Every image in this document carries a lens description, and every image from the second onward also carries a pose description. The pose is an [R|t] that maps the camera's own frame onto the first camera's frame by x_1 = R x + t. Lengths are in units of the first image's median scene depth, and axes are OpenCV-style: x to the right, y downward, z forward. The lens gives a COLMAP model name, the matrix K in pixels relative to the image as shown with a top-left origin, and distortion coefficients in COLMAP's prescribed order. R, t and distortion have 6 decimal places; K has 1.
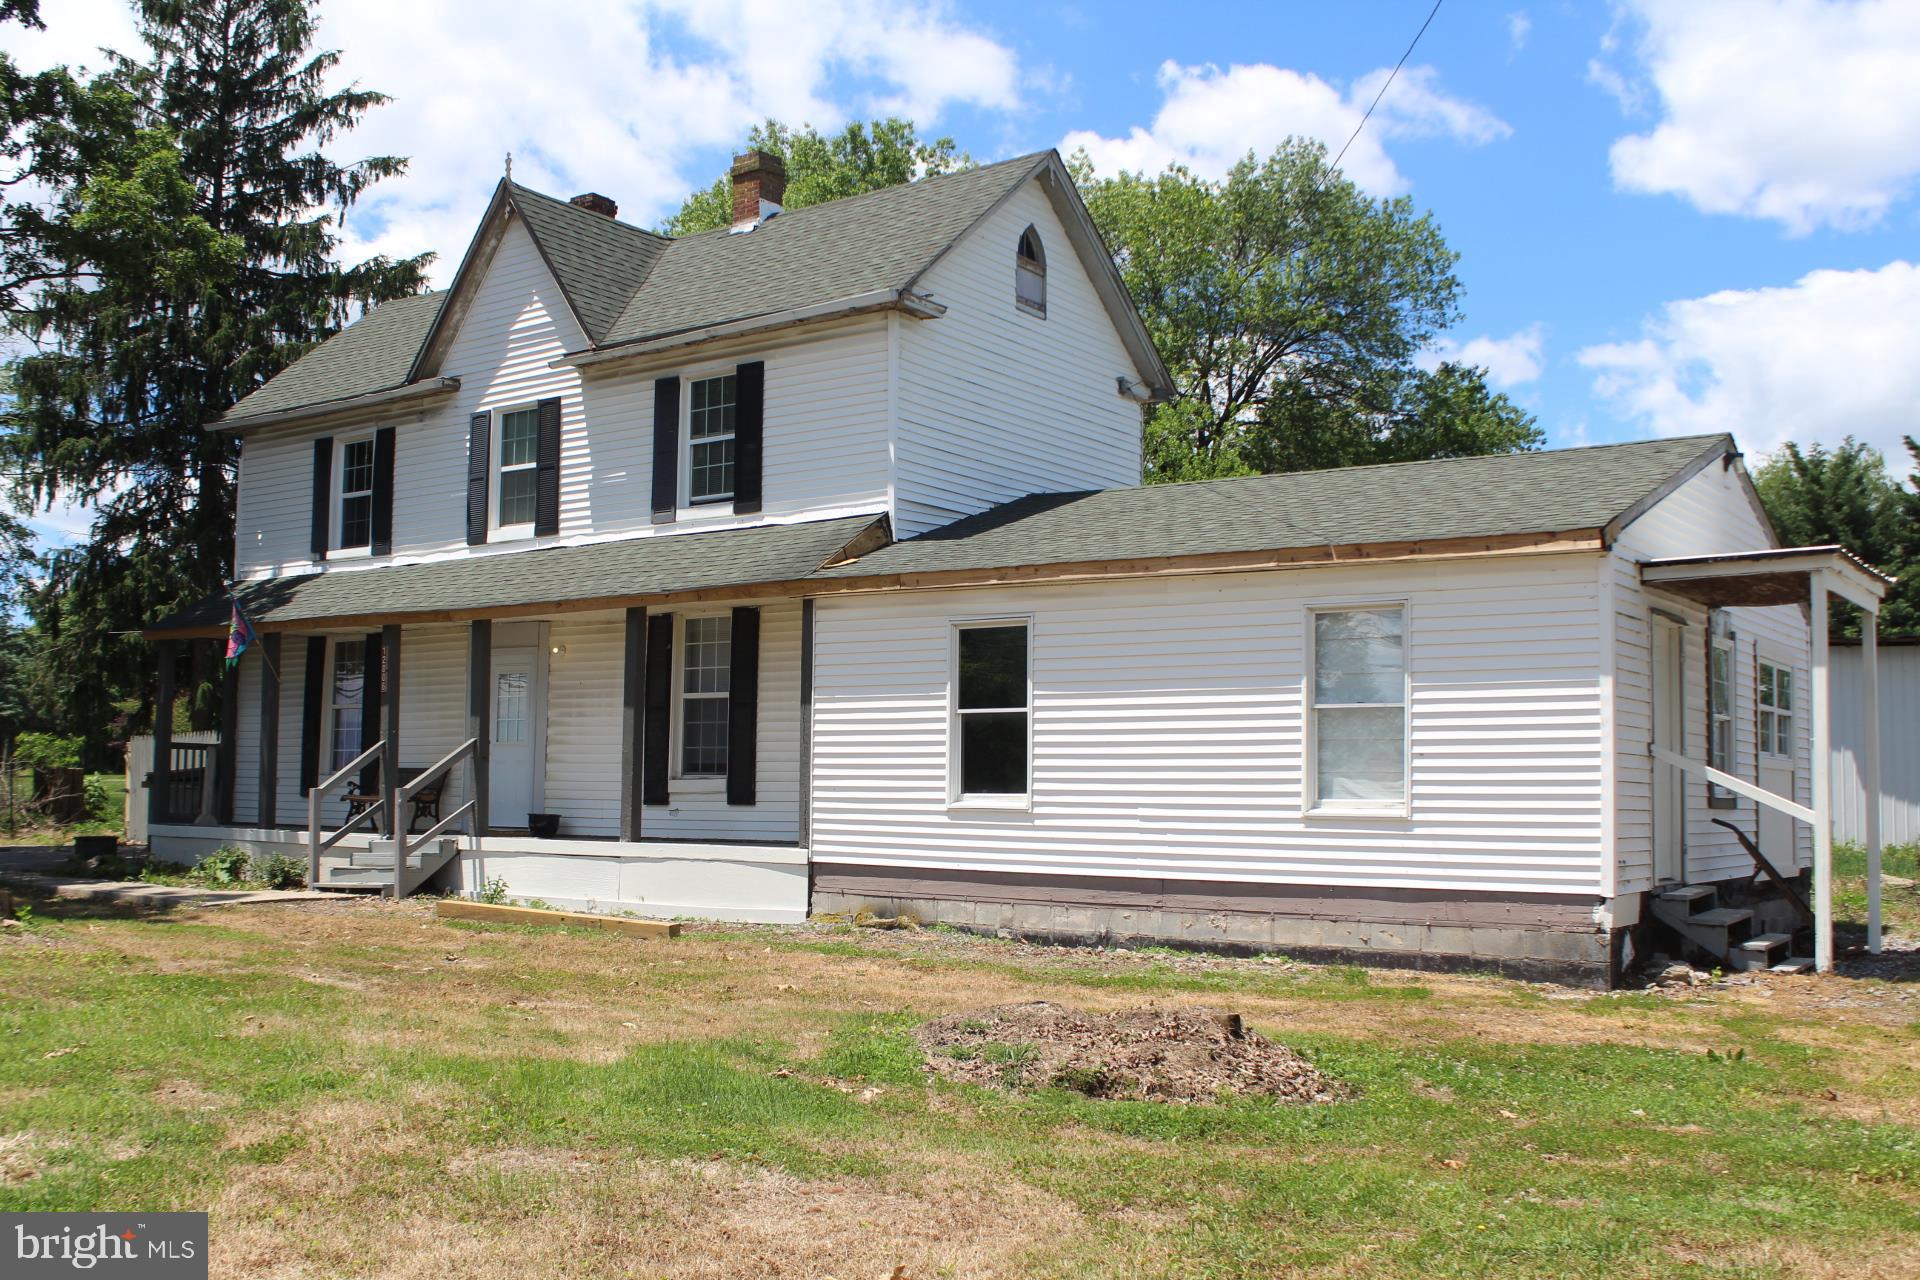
lens RADIAL K [[1903.8, 0, 951.7], [0, 1903.8, 650.1], [0, 0, 1]] dist [-0.087439, 0.000000]
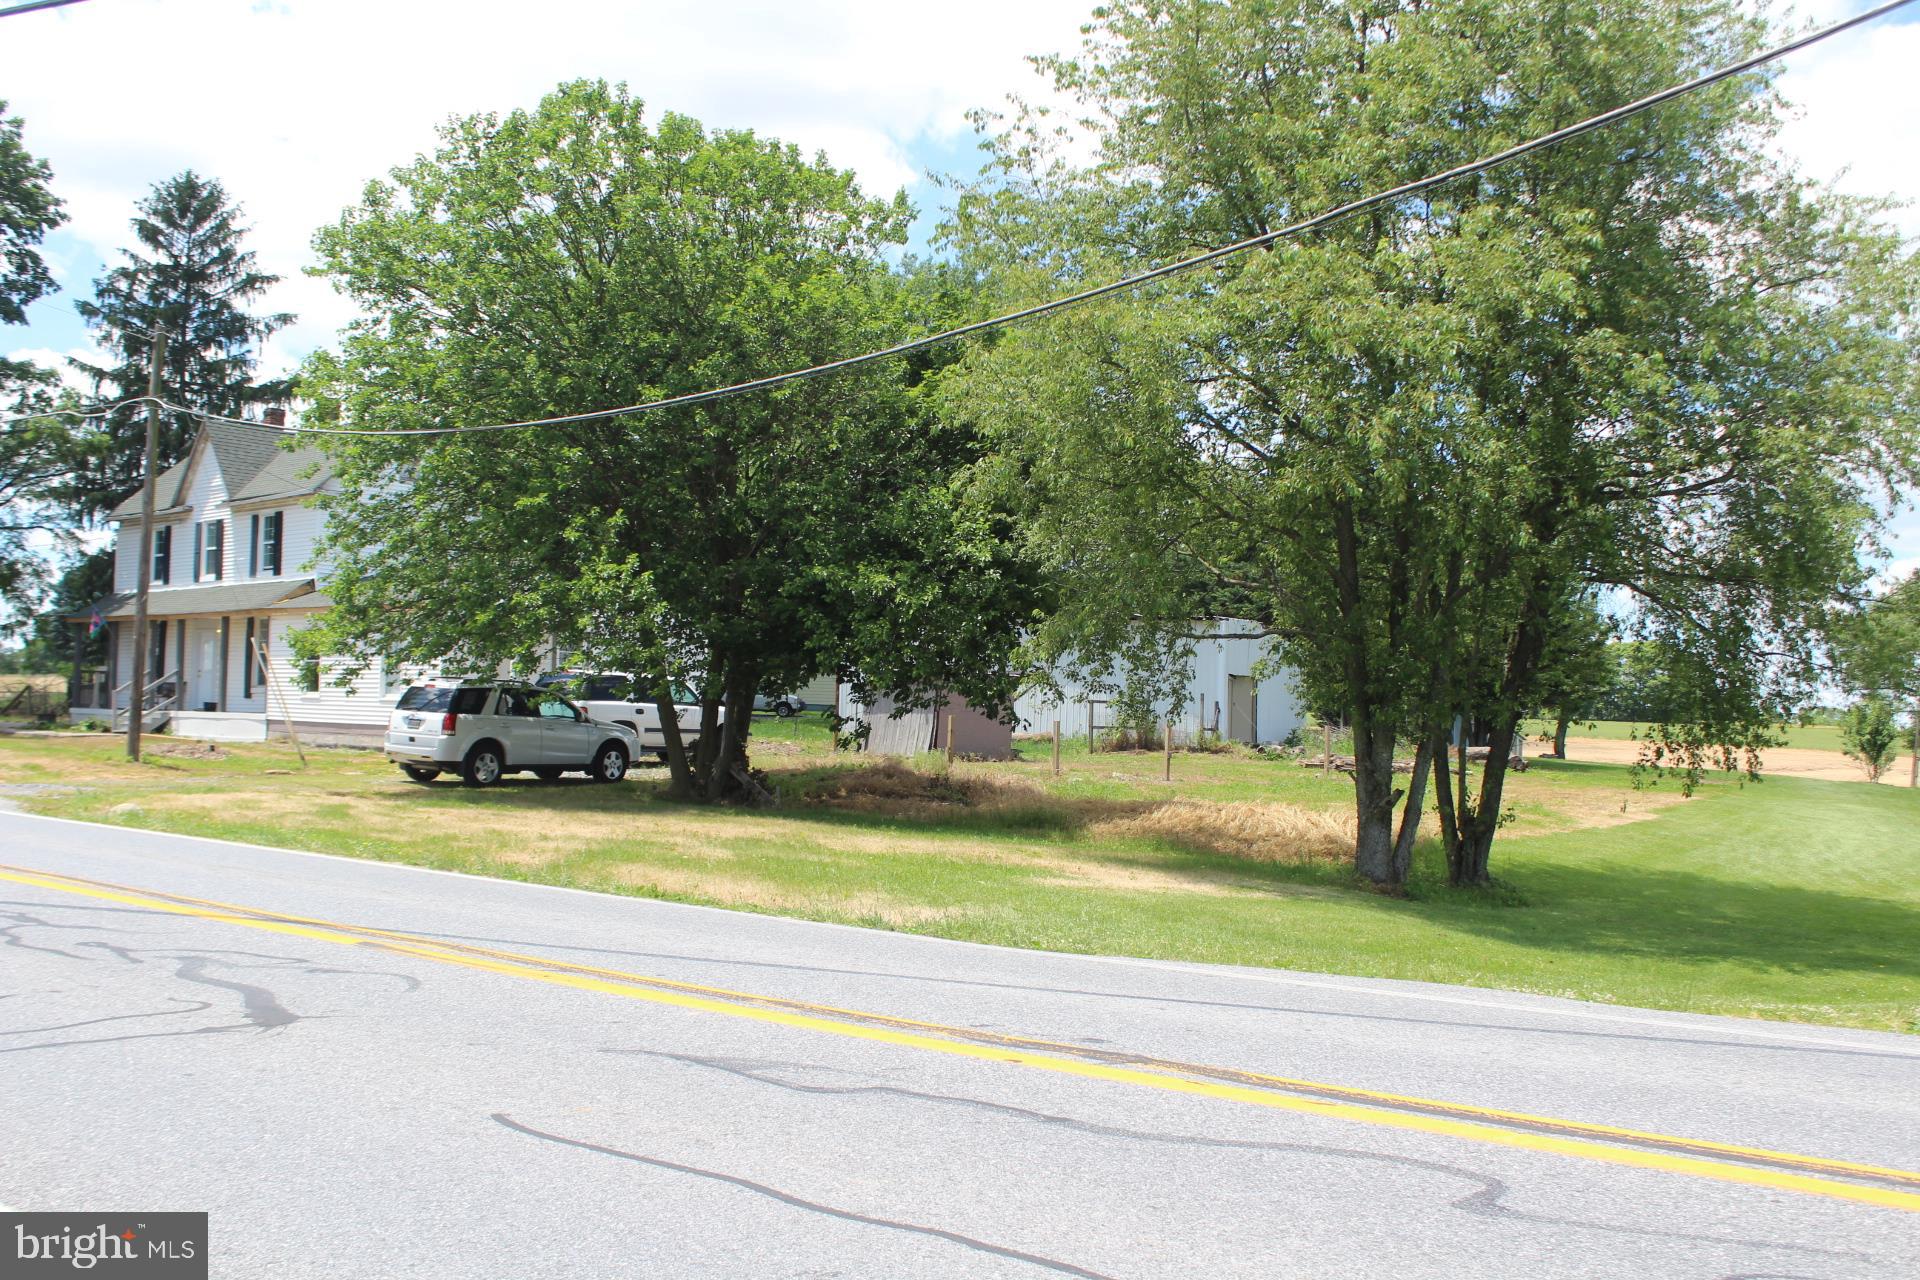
lens RADIAL K [[1945.6, 0, 964.0], [0, 1945.6, 627.4], [0, 0, 1]] dist [-0.076828, 0.000000]
pose [[0.993667, 0.004803, -0.112265, 0.995781], [-0.001623, 0.999595, 0.028398, -0.075322], [0.112356, -0.028036, 0.993272, -1.271702]]
